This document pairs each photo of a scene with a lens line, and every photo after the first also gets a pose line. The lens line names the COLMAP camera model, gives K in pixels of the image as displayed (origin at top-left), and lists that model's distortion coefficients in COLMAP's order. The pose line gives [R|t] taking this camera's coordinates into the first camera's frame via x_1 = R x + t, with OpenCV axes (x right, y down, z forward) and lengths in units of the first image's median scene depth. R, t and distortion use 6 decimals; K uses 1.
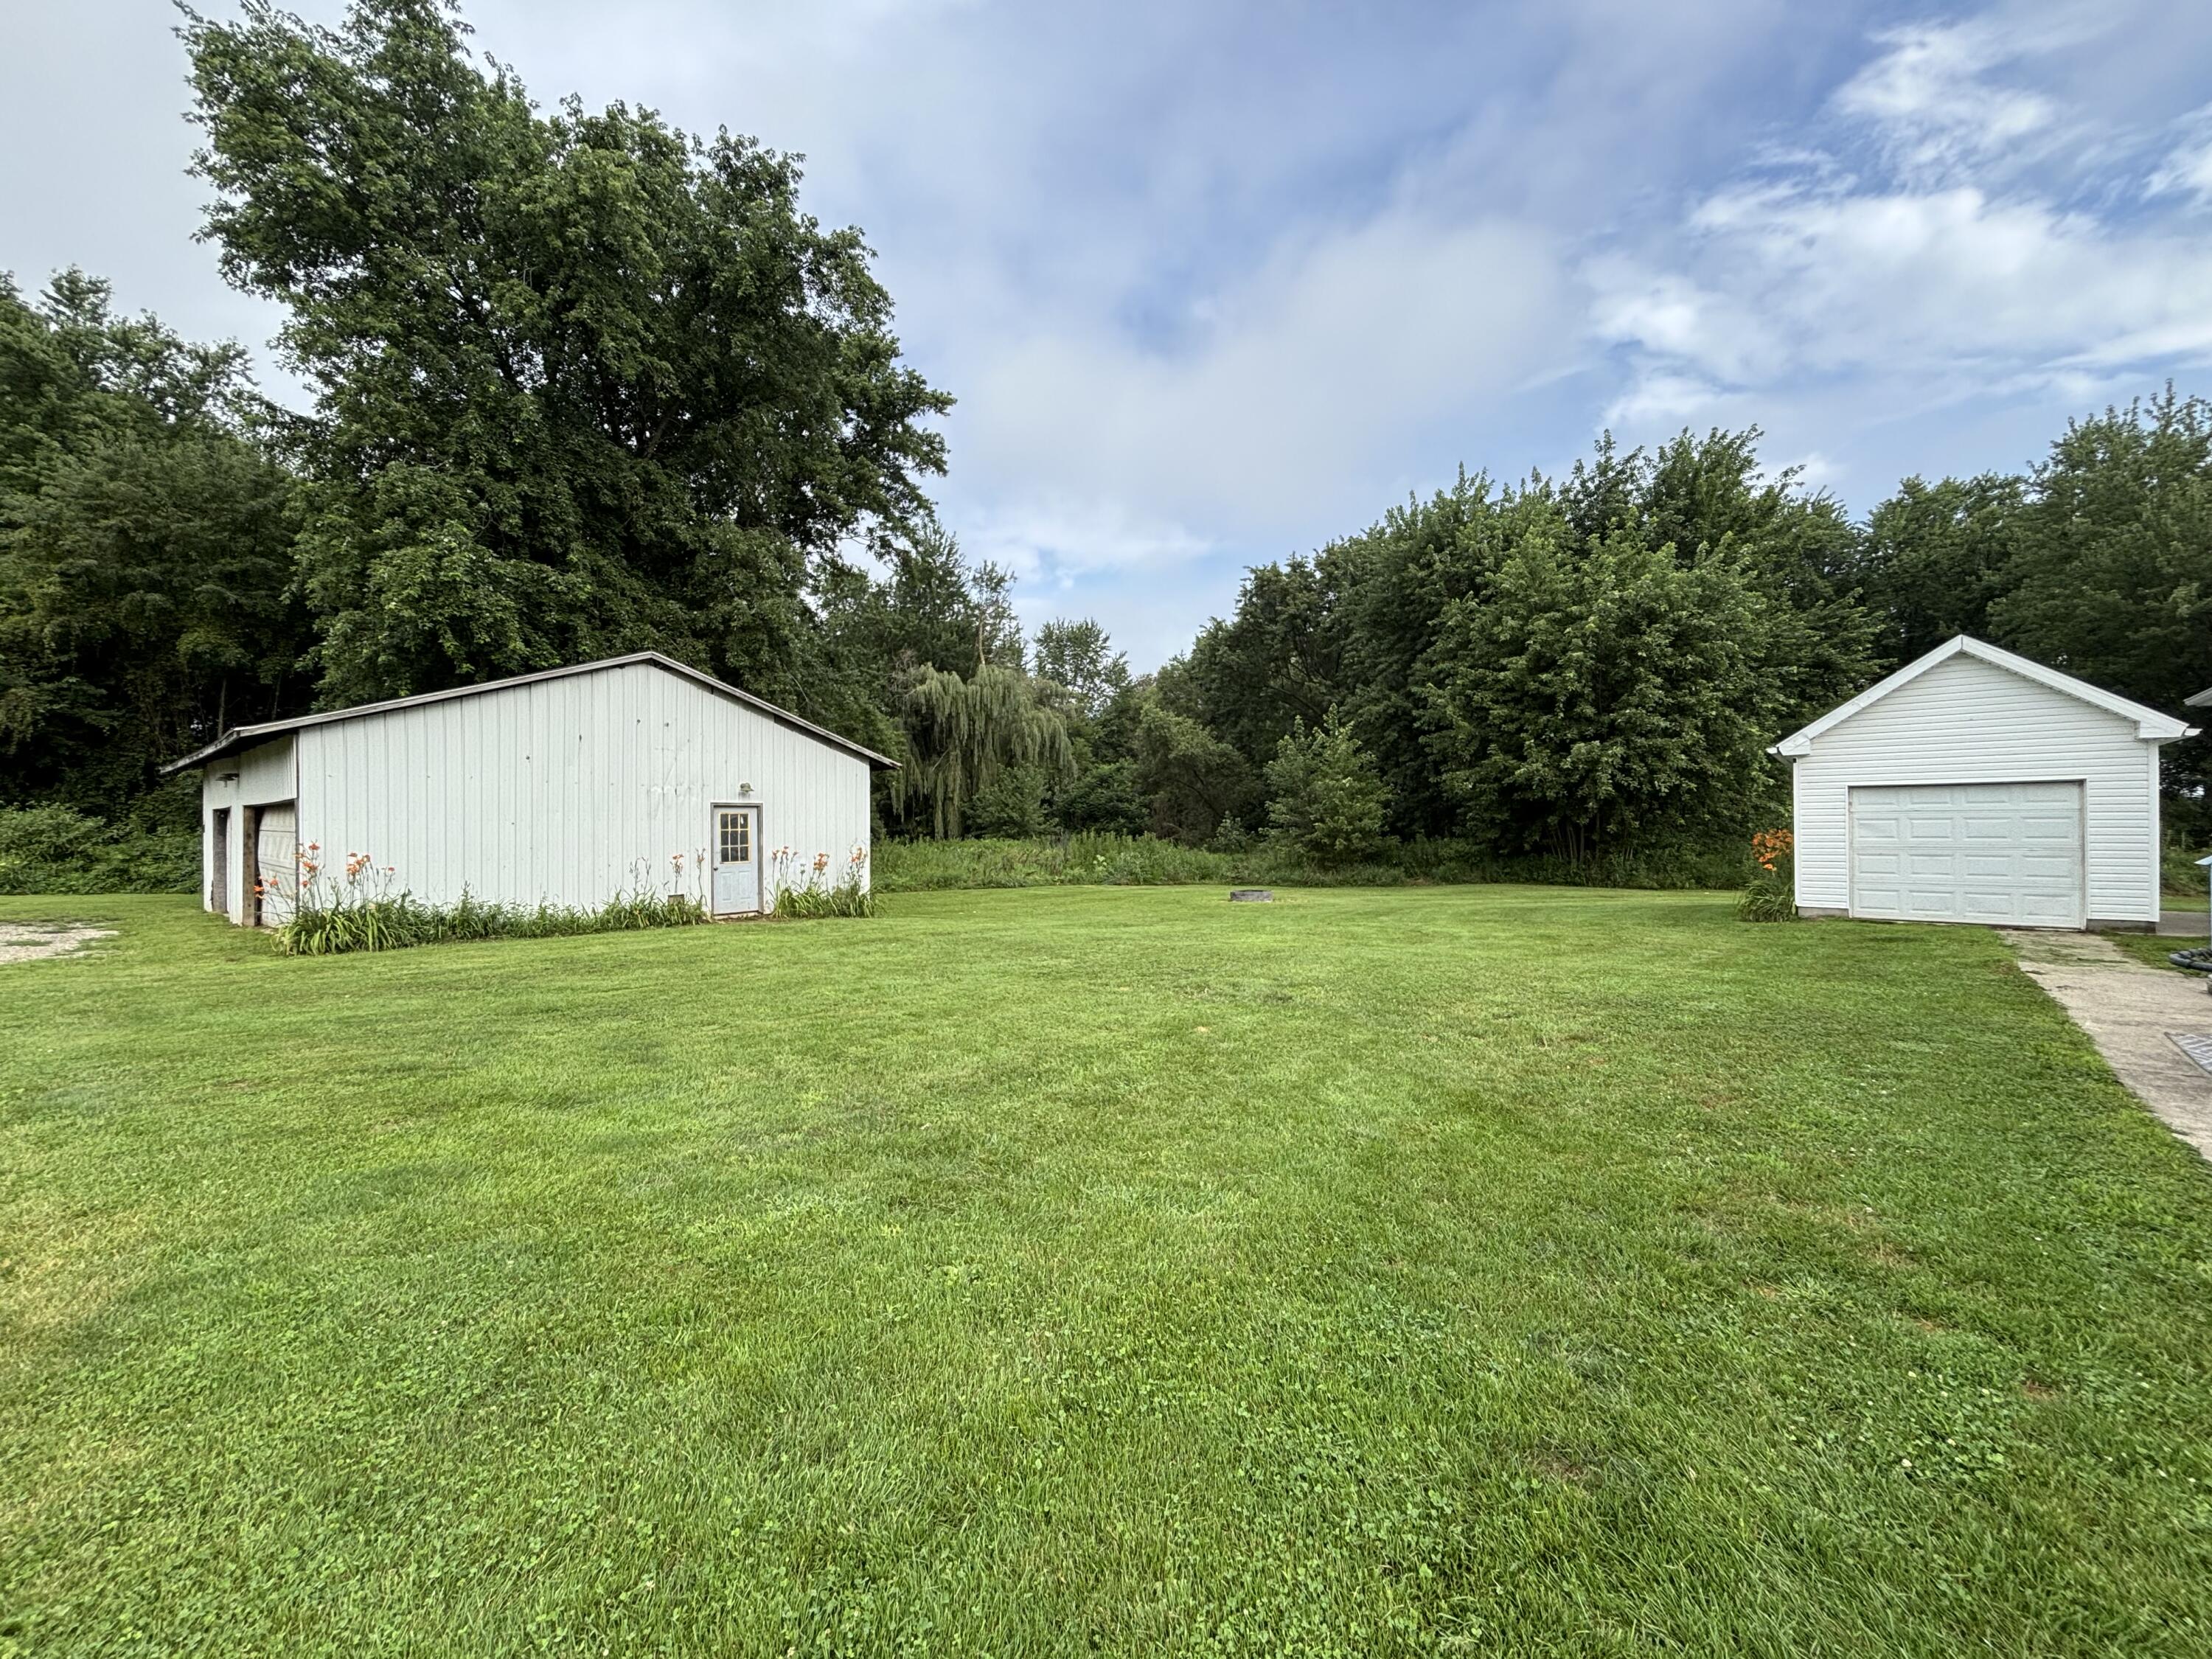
lens RADIAL K [[898.6, 0, 1125.6], [0, 898.6, 830.1], [0, 0, 1]] dist [0.000886, 0.000291]
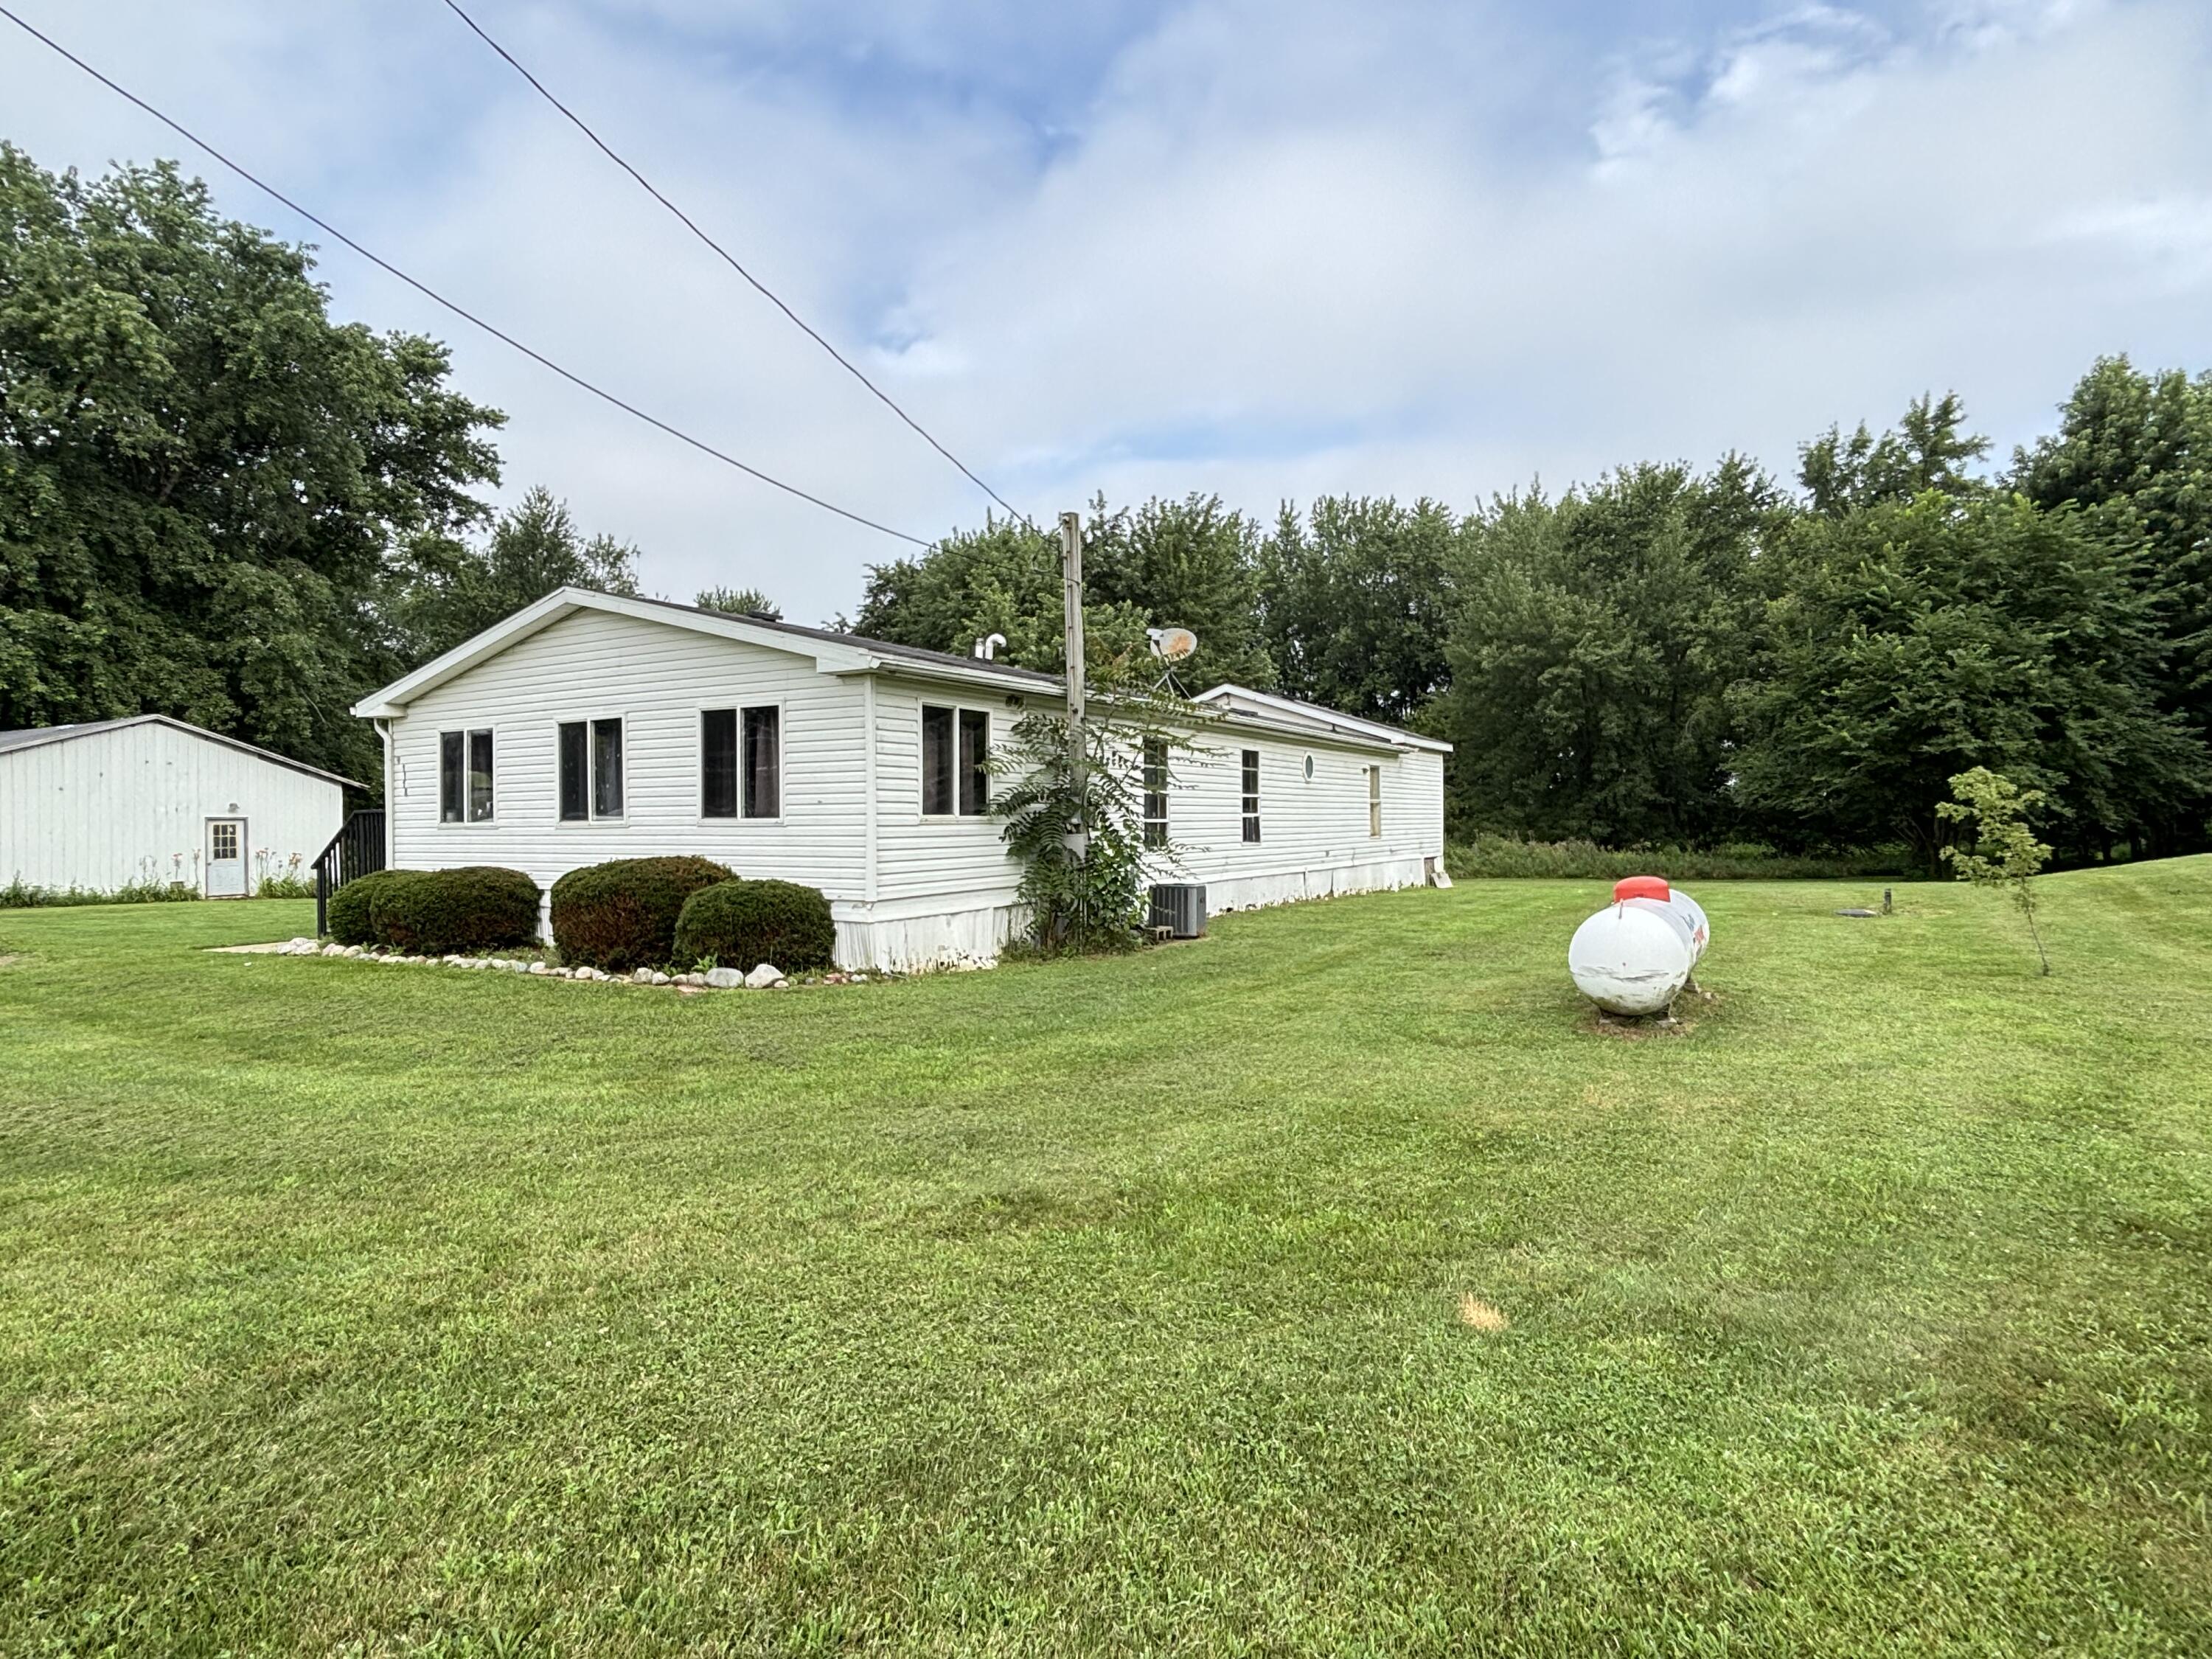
lens RADIAL K [[1163.5, 0, 1113.6], [0, 1163.5, 826.5], [0, 0, 1]] dist [-0.008155, 0.009458]
pose [[0.983205, -0.001513, 0.182500, 0.388169], [0.002286, 0.999989, -0.004025, -0.003206], [-0.182492, 0.004375, 0.983198, -0.674100]]
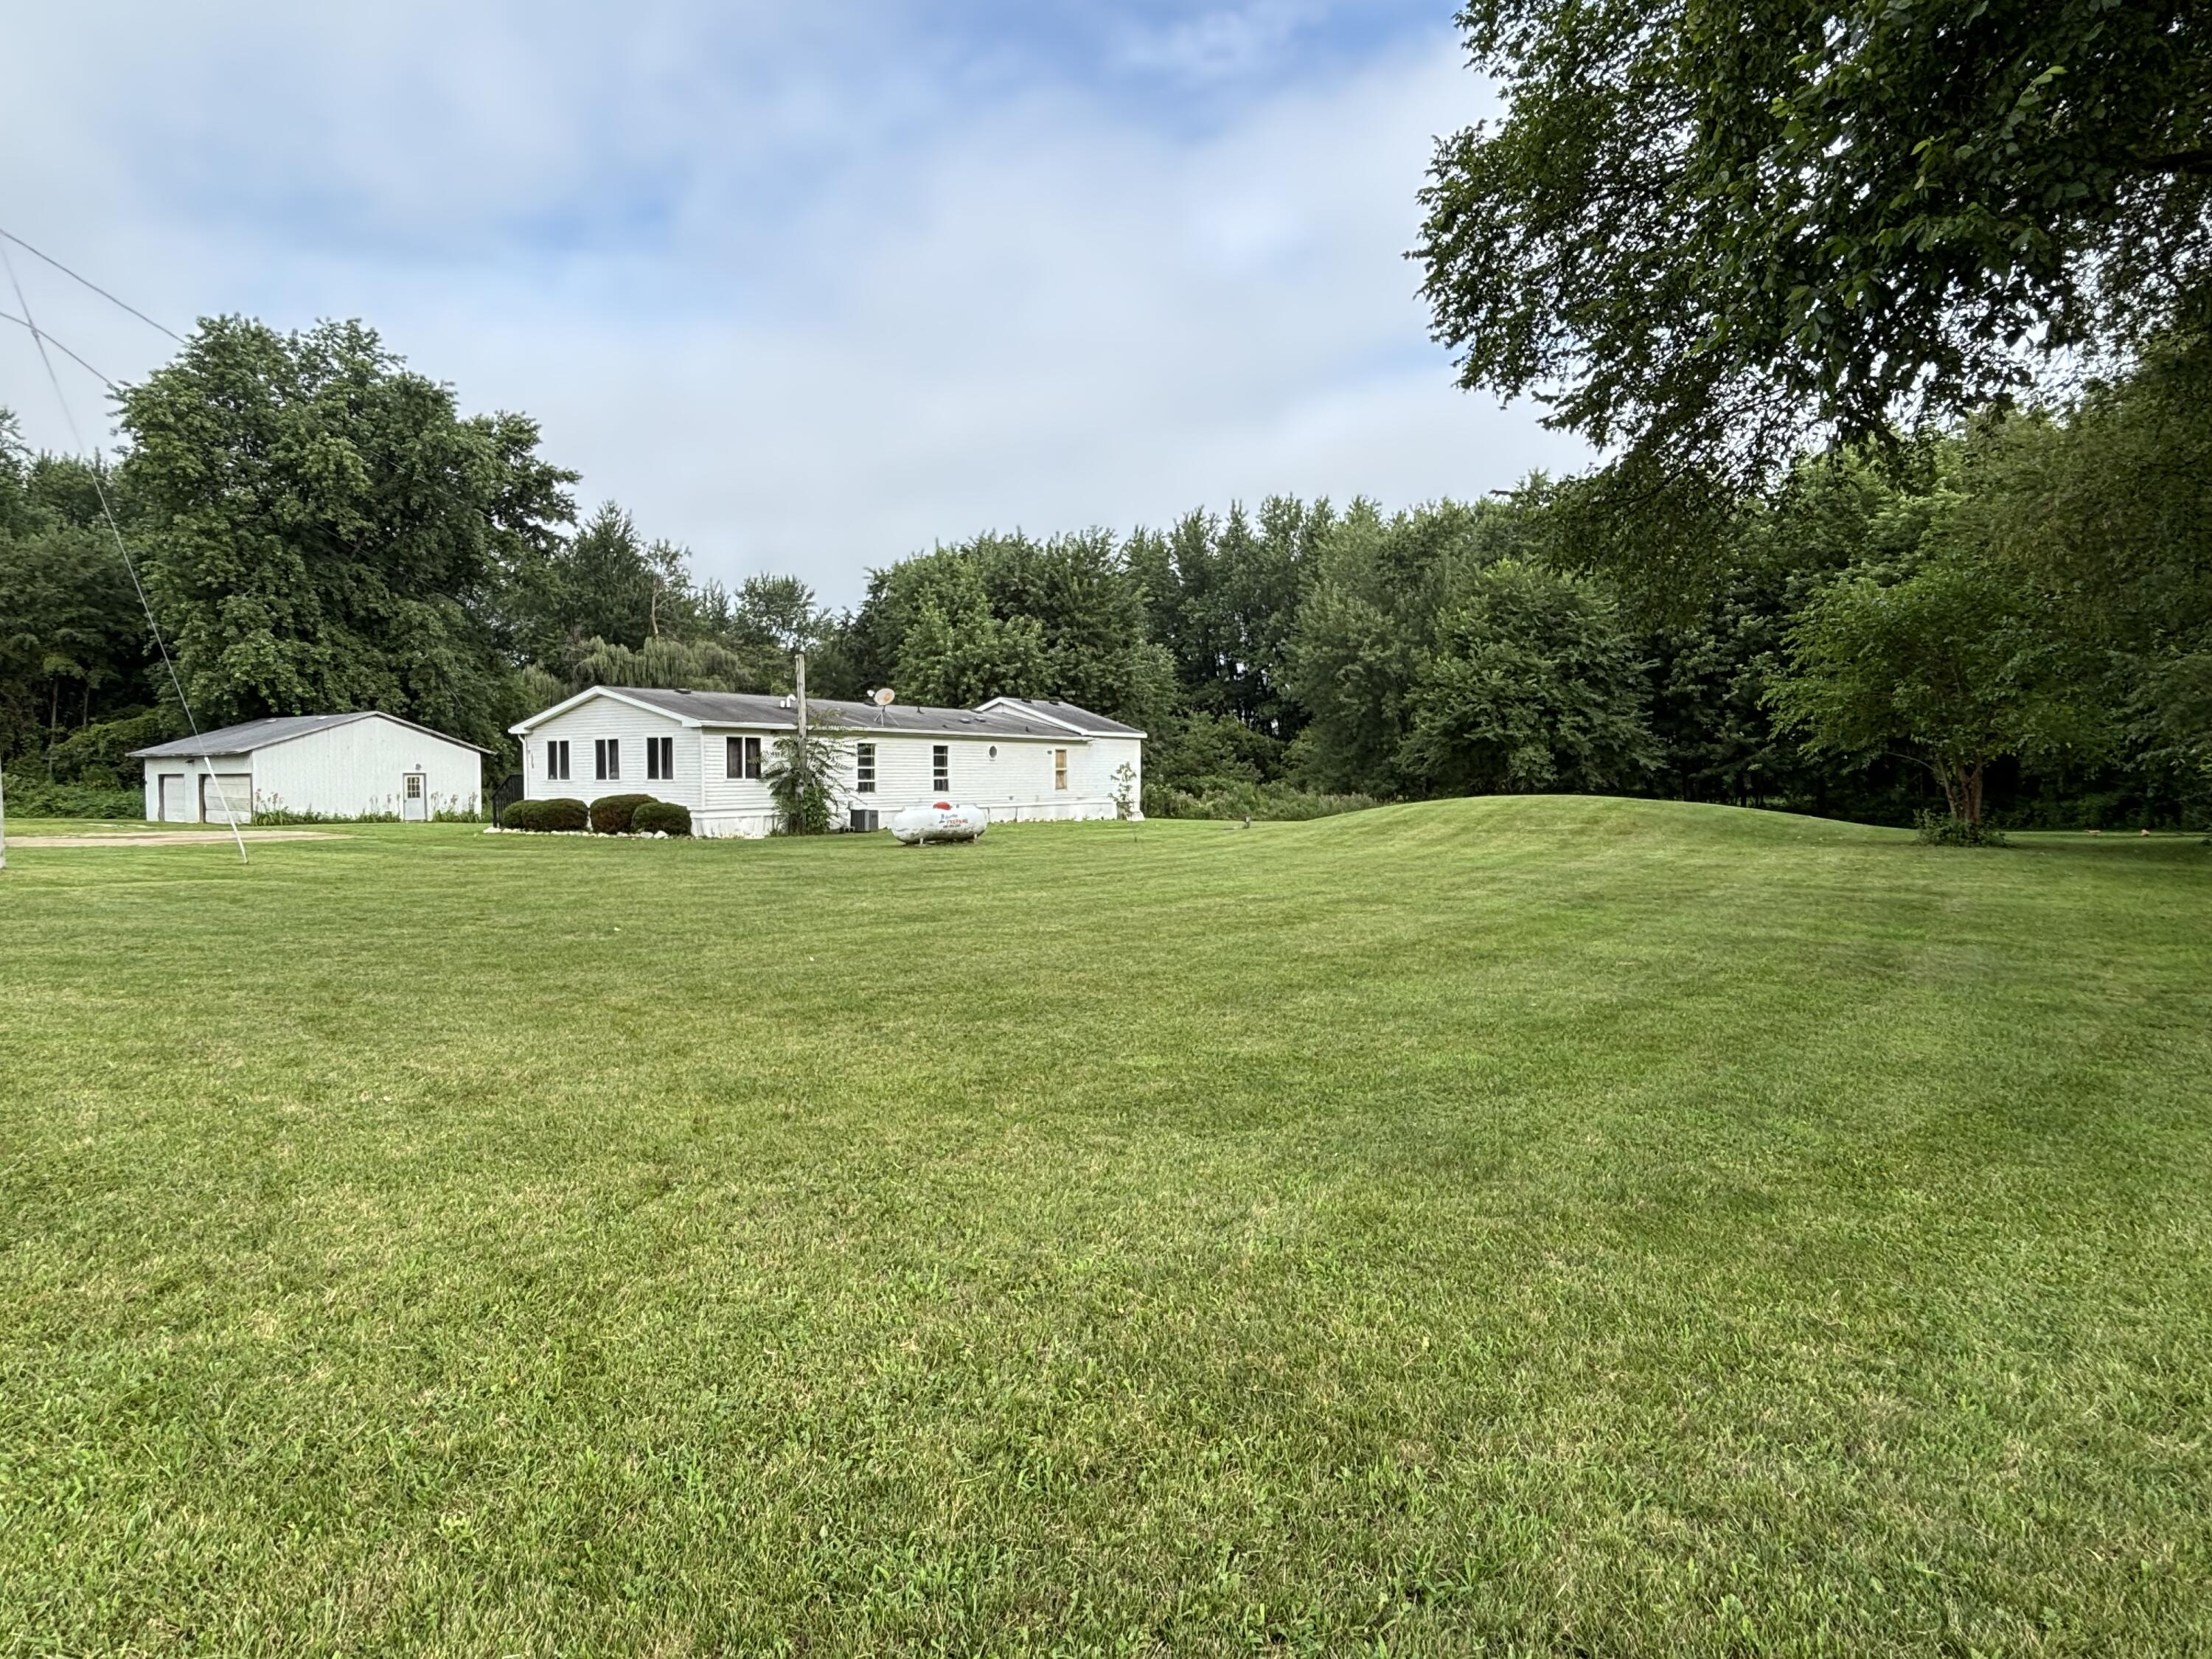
lens RADIAL K [[1163.5, 0, 1109.2], [0, 1163.5, 822.7], [0, 0, 1]] dist [-0.008155, 0.009458]
pose [[0.992651, 0.000986, 0.121009, 0.630689], [-0.005021, 0.999441, 0.033044, -0.005912], [-0.120909, -0.033409, 0.992101, -1.408907]]
